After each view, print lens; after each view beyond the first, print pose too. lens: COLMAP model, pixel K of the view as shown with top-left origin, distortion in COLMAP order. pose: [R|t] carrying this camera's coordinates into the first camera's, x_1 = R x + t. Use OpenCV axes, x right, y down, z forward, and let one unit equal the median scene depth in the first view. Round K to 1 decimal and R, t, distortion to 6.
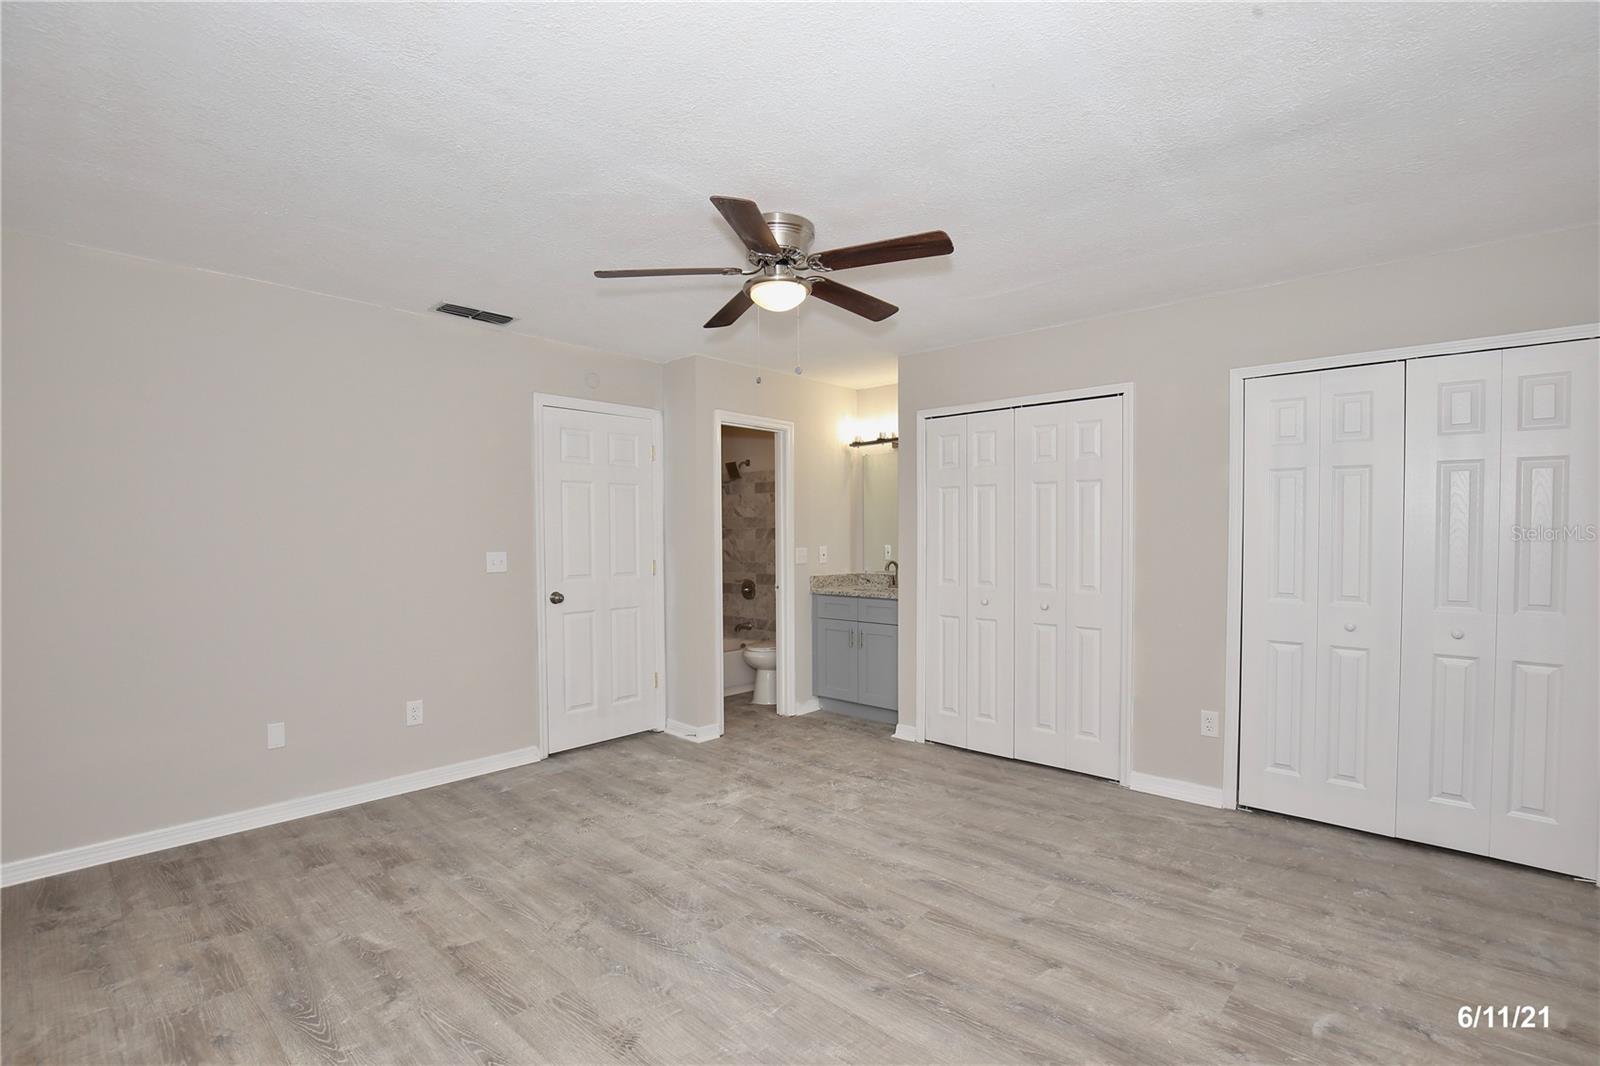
lens RADIAL K [[738.6, 0, 803.3], [0, 738.6, 543.5], [0, 0, 1]] dist [-0.022340, 0.002471]
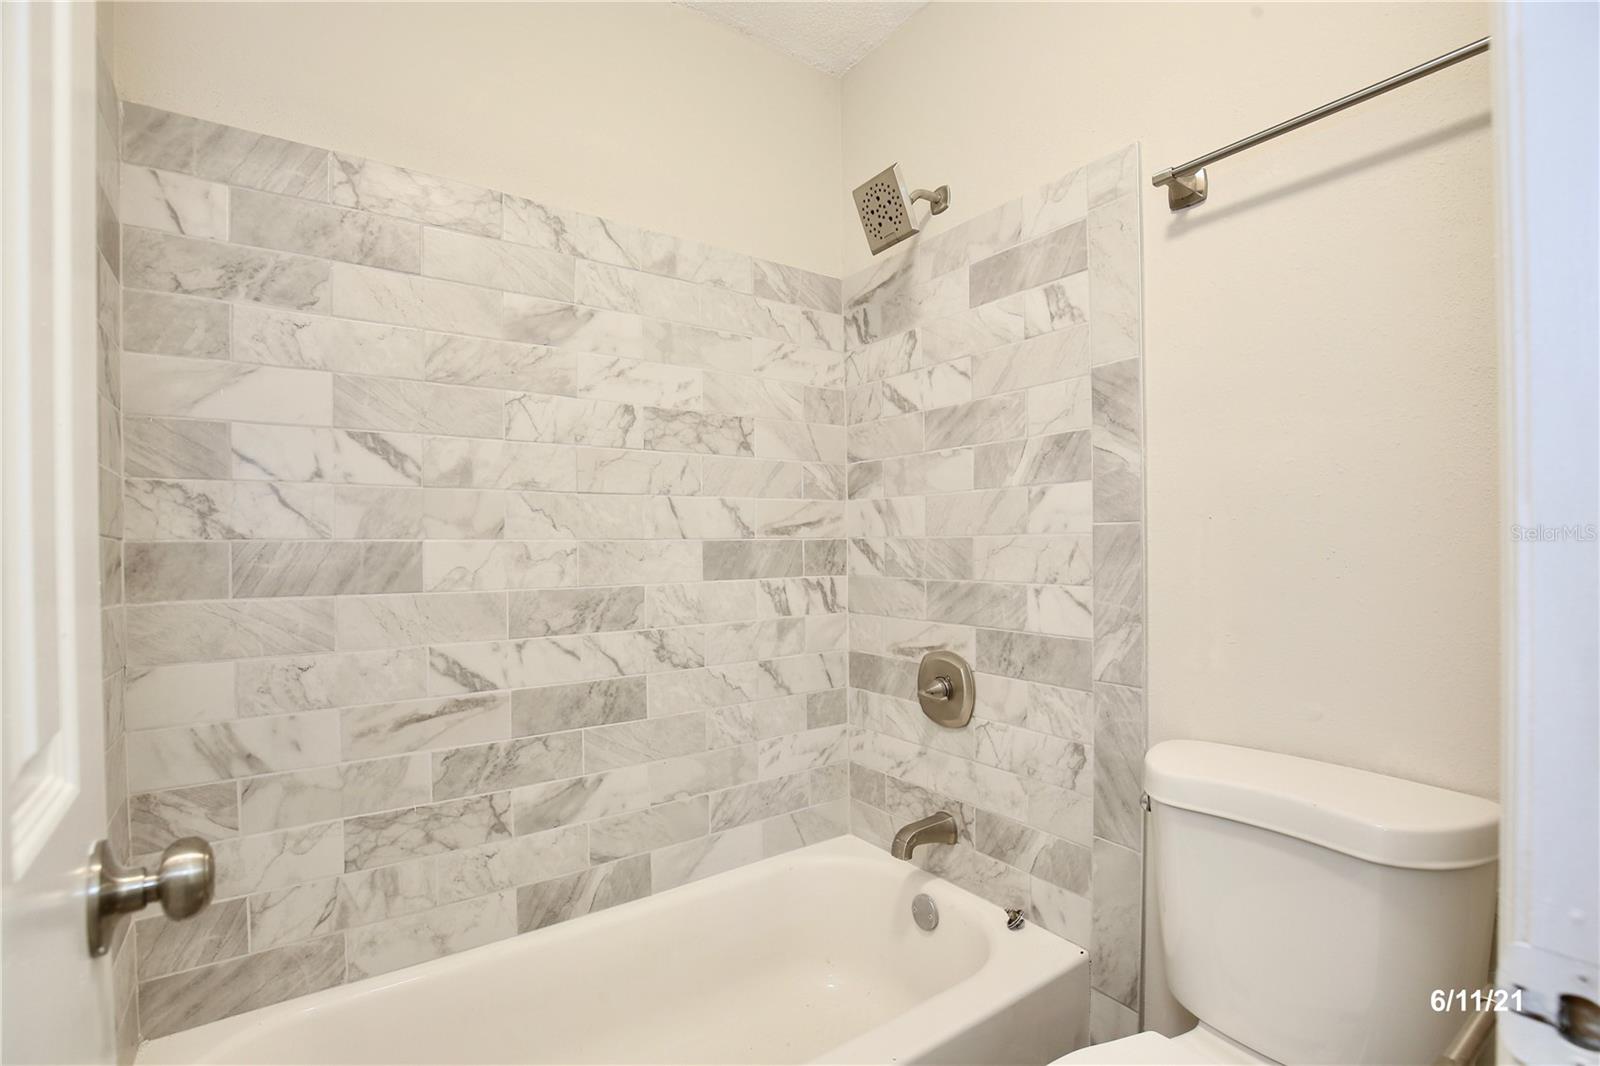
lens RADIAL K [[738.6, 0, 803.4], [0, 738.6, 533.3], [0, 0, 1]] dist [-0.022340, 0.002471]
pose [[0.981975, -0.005687, -0.188925, -0.121714], [0.004194, 0.999957, -0.008302, 0.016969], [0.188964, 0.007360, 0.981956, 1.211368]]
